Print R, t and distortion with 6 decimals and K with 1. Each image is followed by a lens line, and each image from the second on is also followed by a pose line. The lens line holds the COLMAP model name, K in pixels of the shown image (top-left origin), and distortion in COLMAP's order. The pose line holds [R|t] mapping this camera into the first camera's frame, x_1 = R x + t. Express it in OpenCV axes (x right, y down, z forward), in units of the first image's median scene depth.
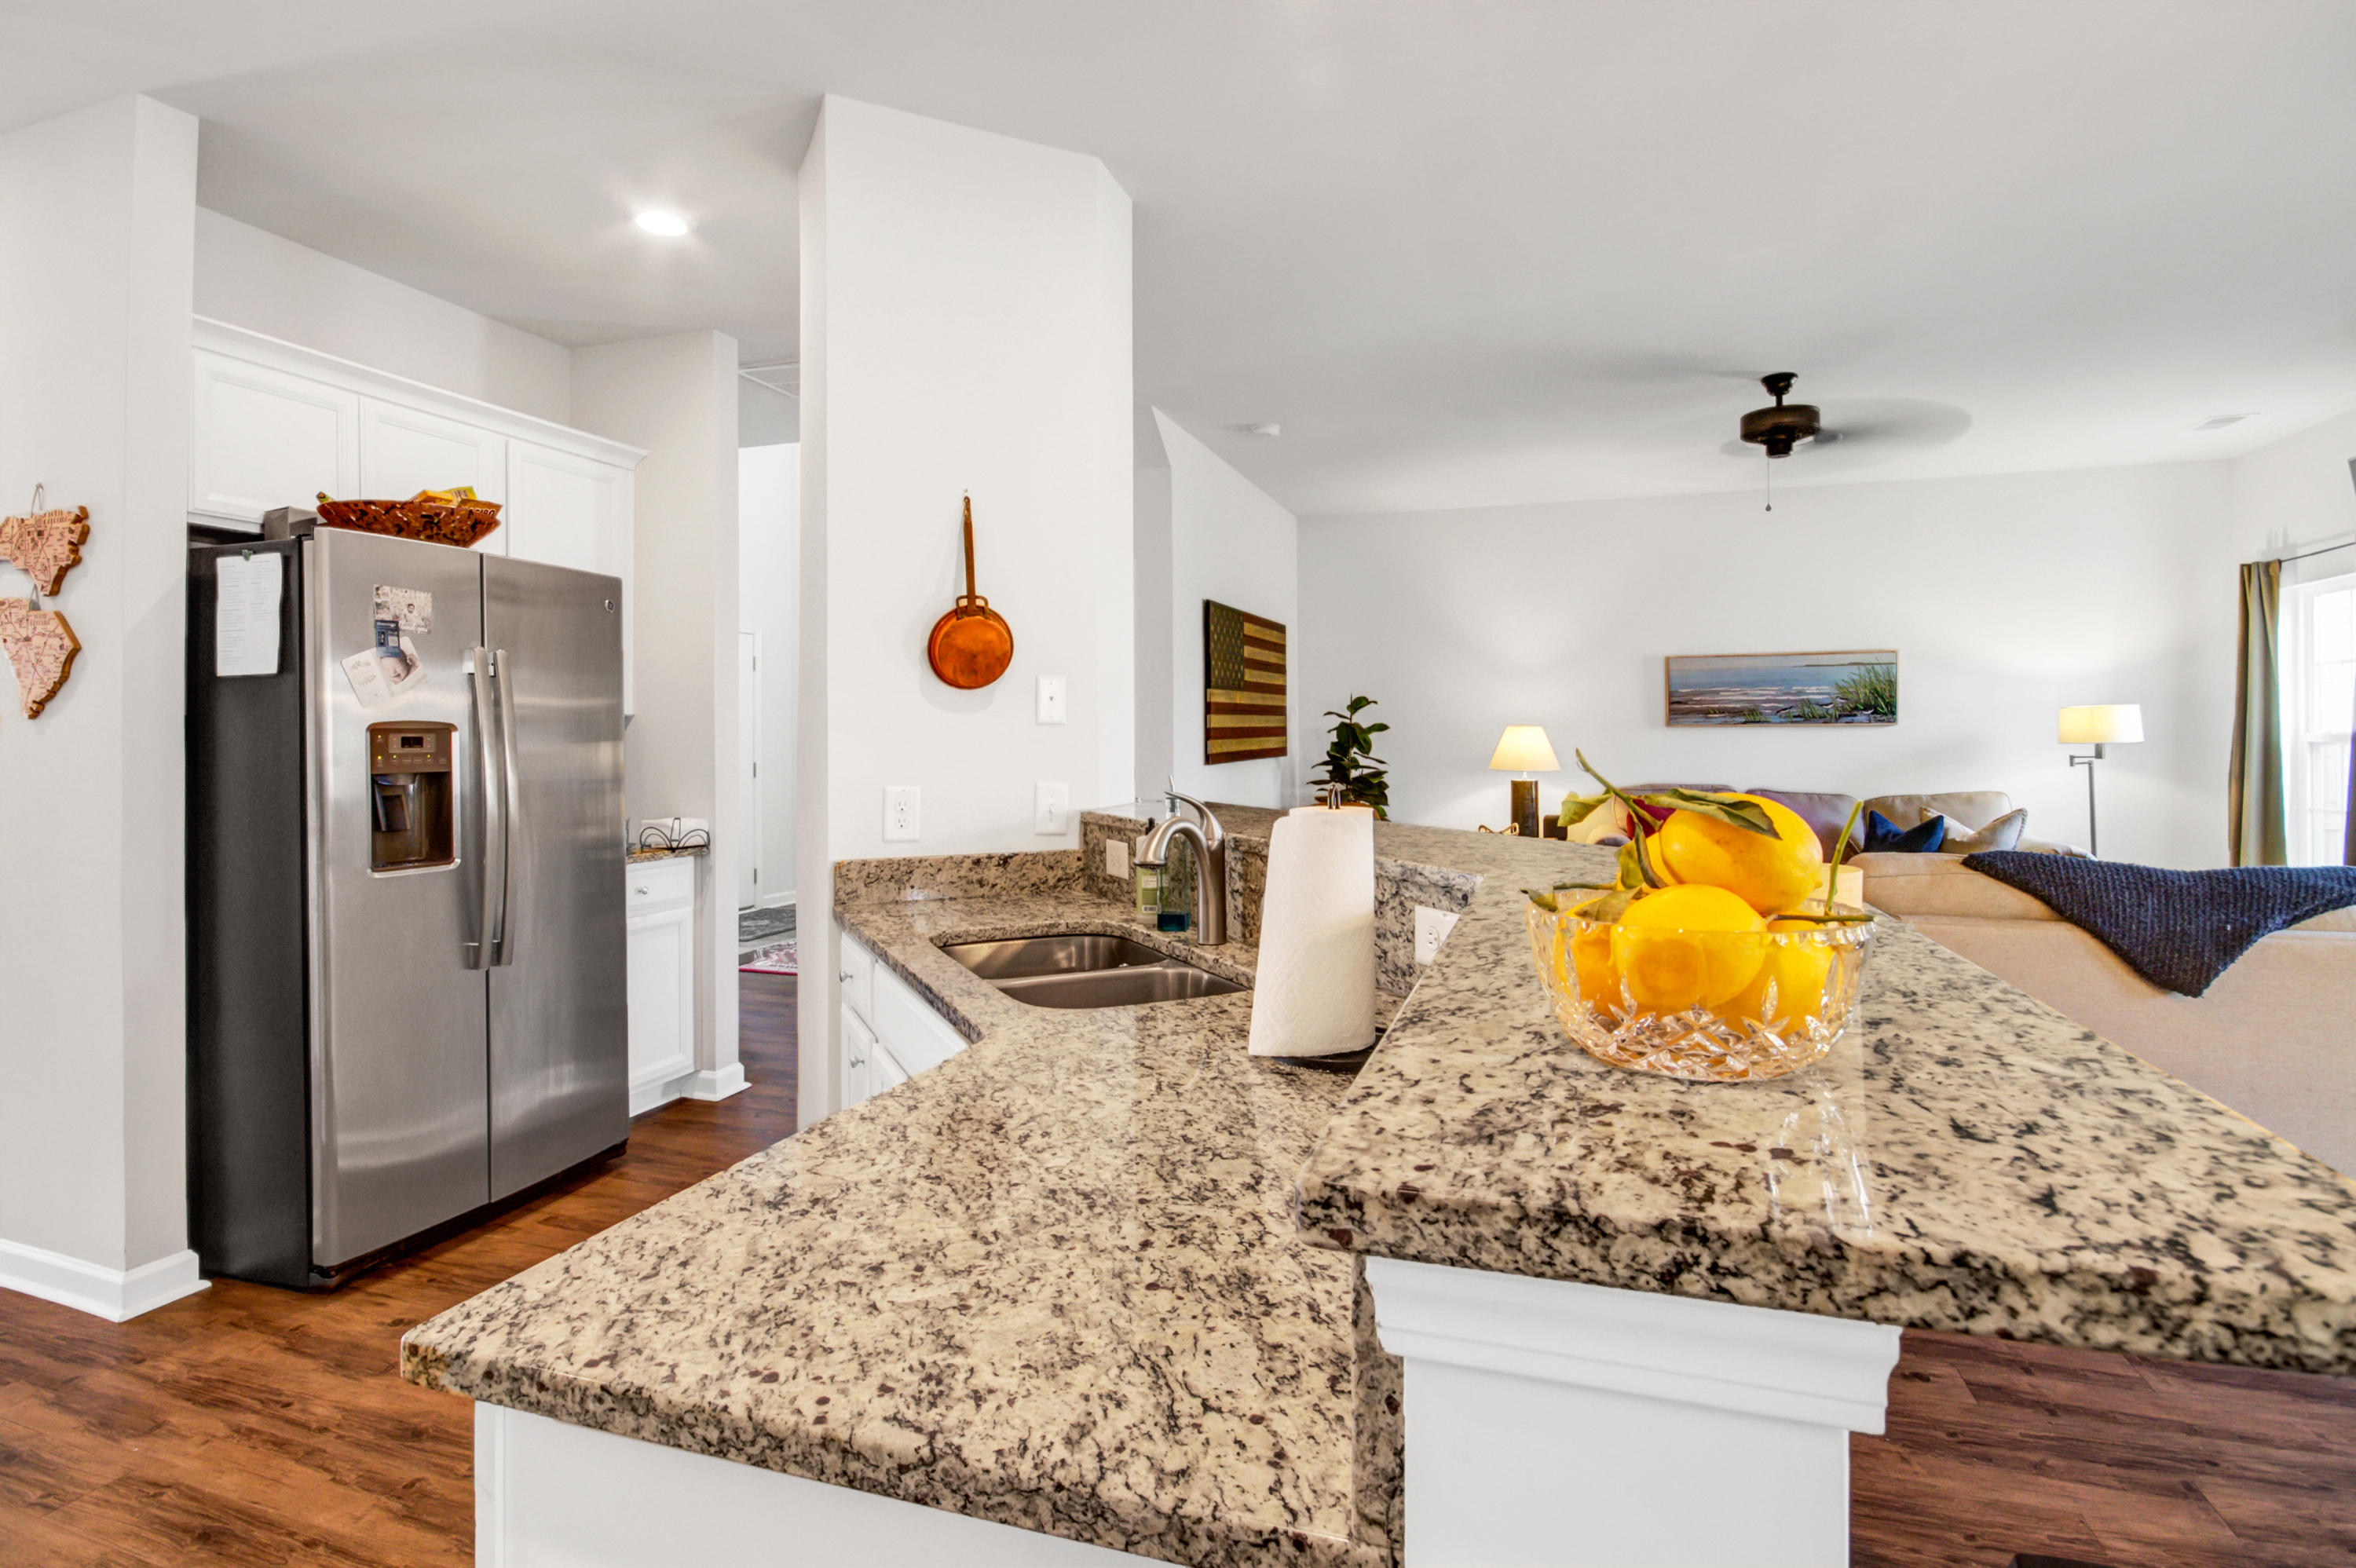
lens RADIAL K [[1094.3, 0, 1193.7], [0, 1094.3, 725.7], [0, 0, 1]] dist [0.003697, -0.002363]
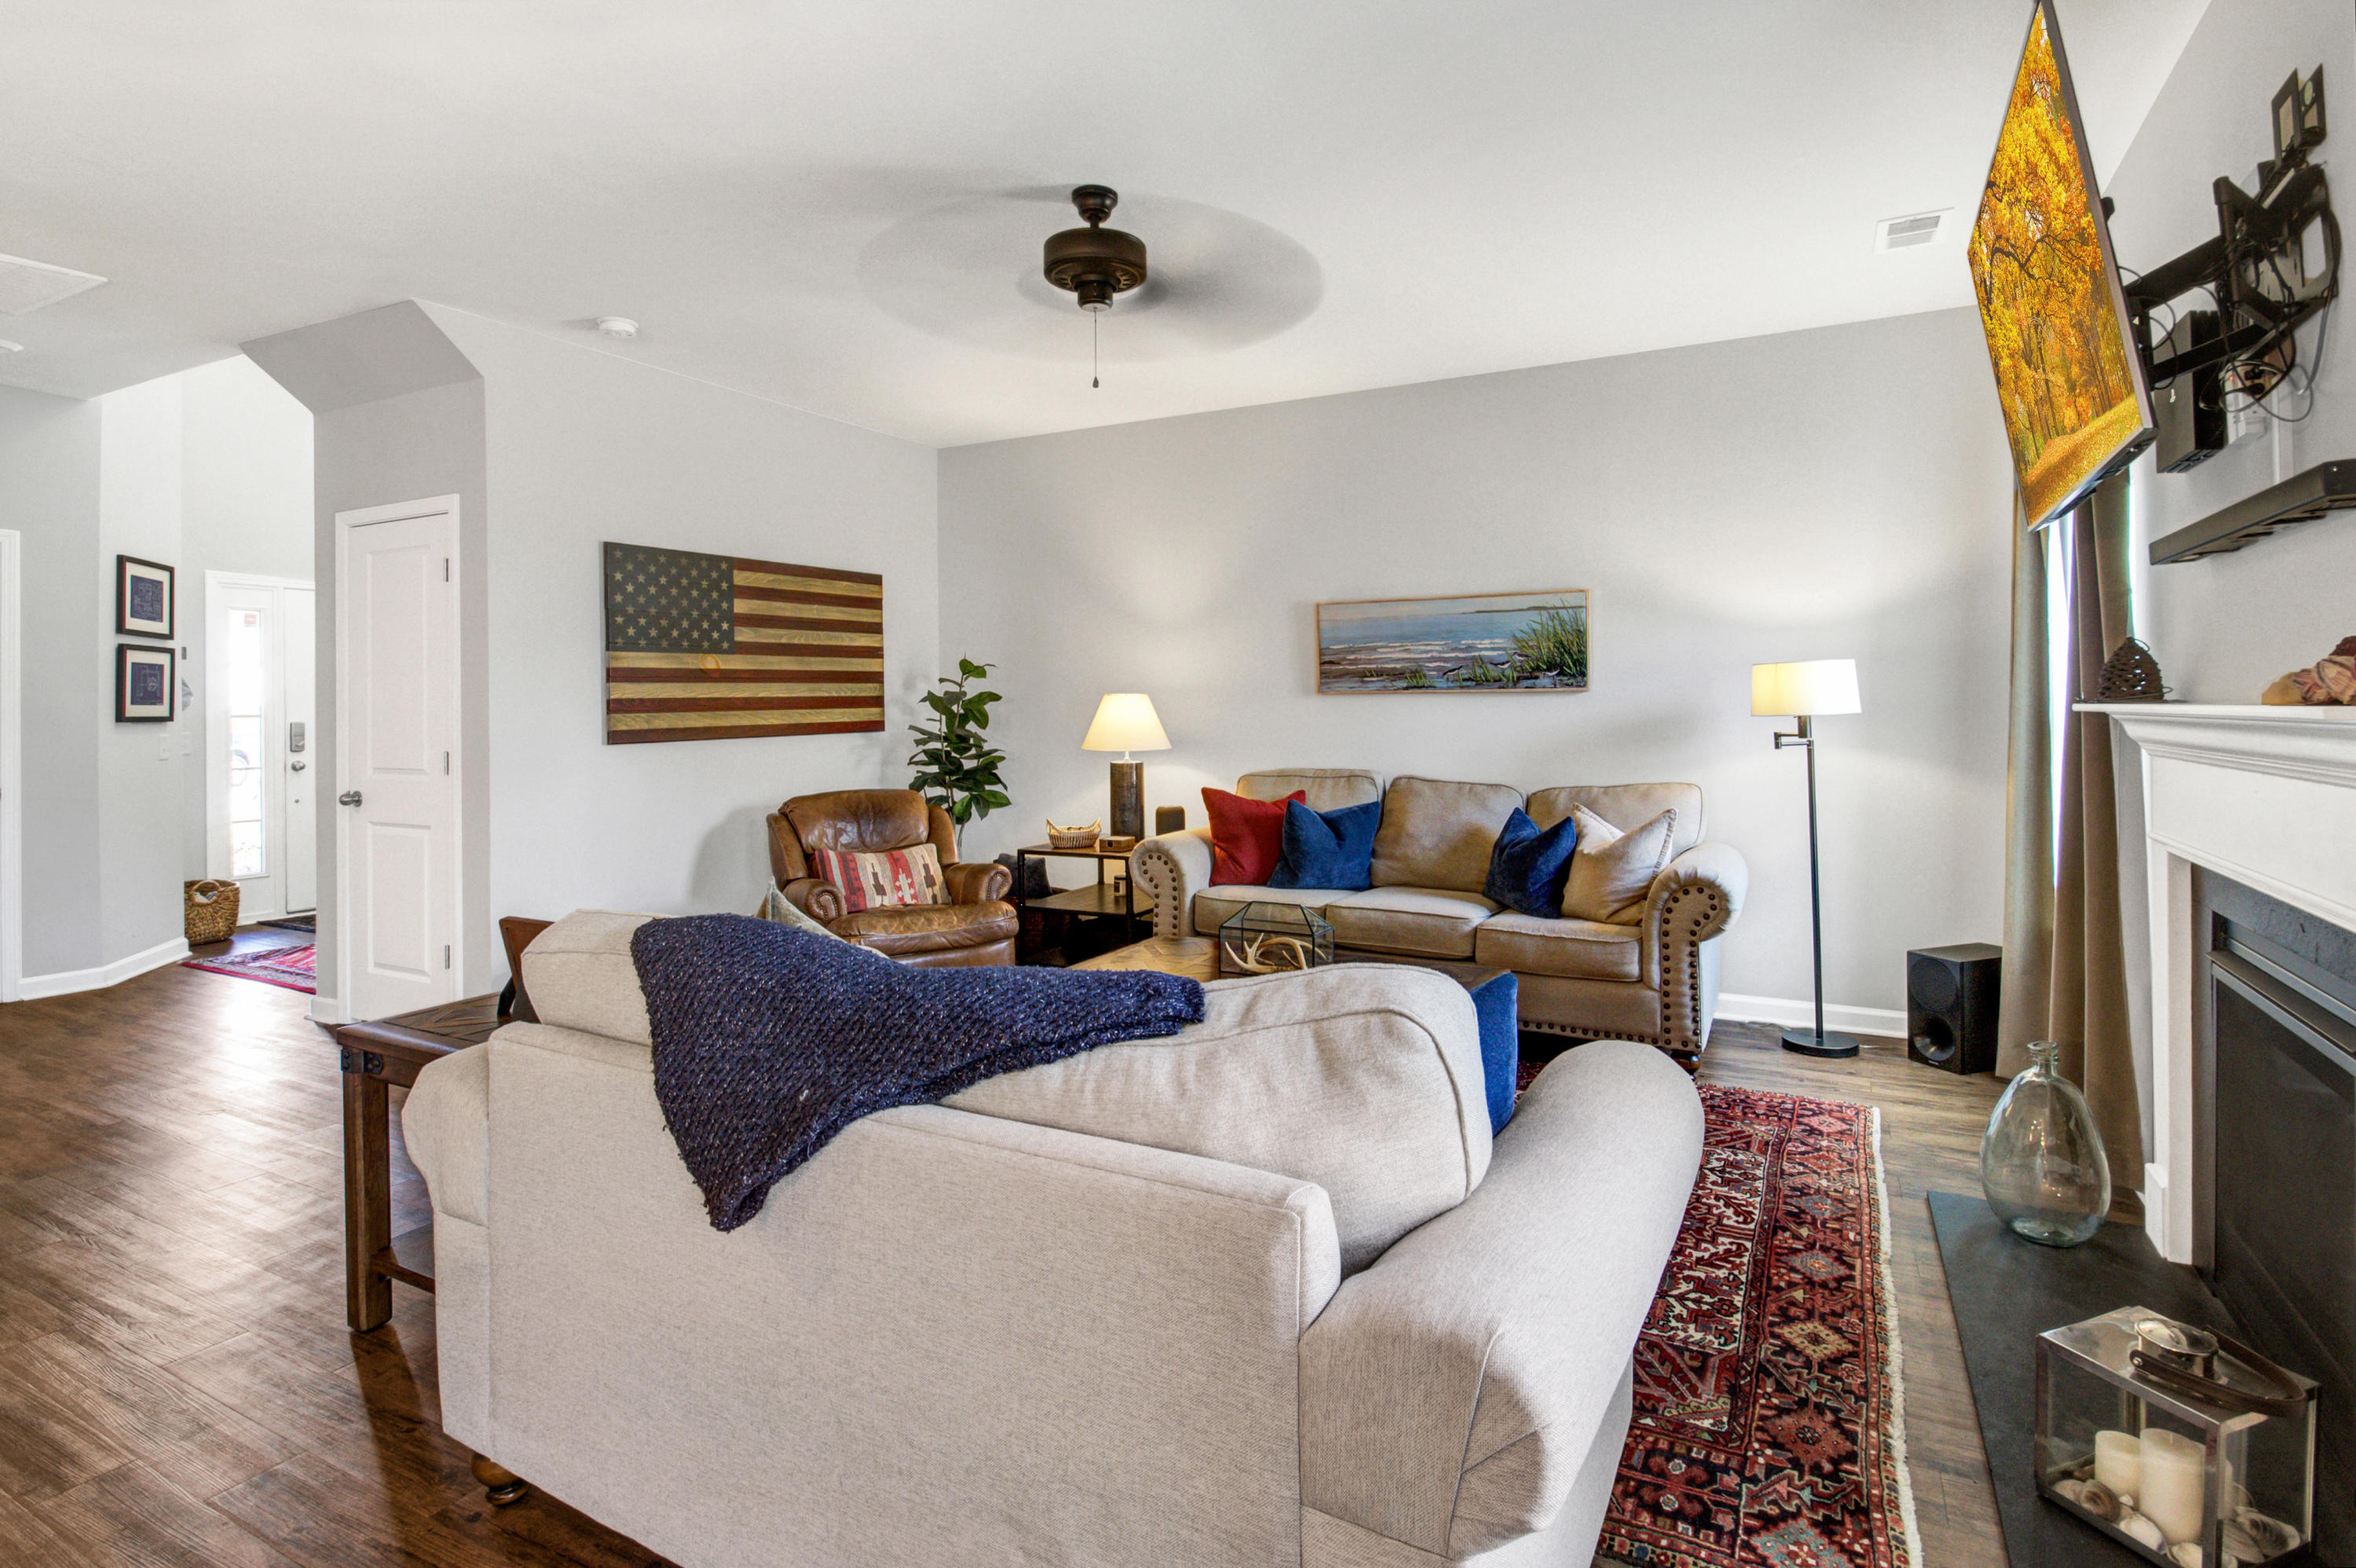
lens RADIAL K [[1094.3, 0, 1242.1], [0, 1094.3, 706.1], [0, 0, 1]] dist [0.003697, -0.002363]
pose [[0.985562, -0.002936, -0.169290, 0.528398], [0.004893, 0.999926, 0.011144, 0.000469], [0.169245, -0.011812, 0.985503, 0.232750]]
